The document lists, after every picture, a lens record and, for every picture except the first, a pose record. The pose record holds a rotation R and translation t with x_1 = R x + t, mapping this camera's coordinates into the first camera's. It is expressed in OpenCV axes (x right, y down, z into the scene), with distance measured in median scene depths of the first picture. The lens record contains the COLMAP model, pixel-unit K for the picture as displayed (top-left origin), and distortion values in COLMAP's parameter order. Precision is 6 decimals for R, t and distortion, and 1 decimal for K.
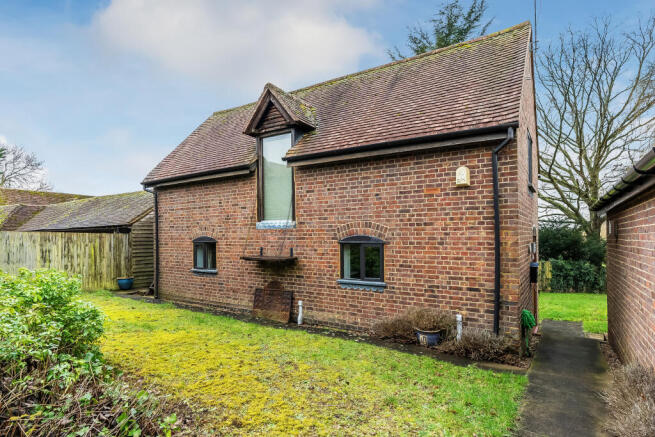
lens RADIAL K [[357.8, 0, 327.2], [0, 357.8, 237.1], [0, 0, 1]] dist [-0.000010, 0.000222]
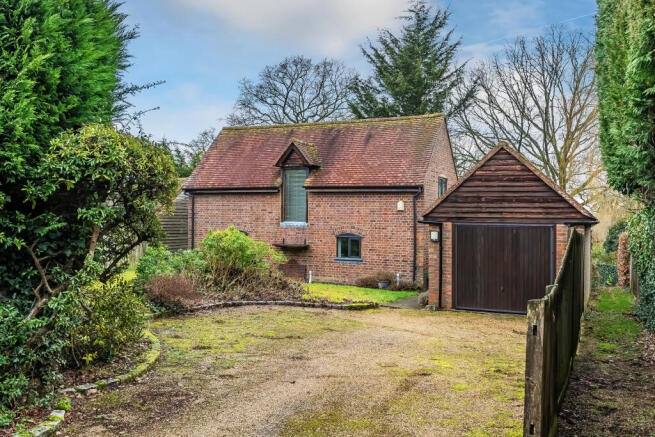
lens RADIAL K [[574.8, 0, 327.5], [0, 574.8, 218.5], [0, 0, 1]] dist [-0.000581, -0.000859]
pose [[0.989743, 0.021180, 0.141281, -0.372260], [-0.020865, 0.999775, -0.003713, -0.056740], [-0.141328, 0.000727, 0.989963, -1.635553]]
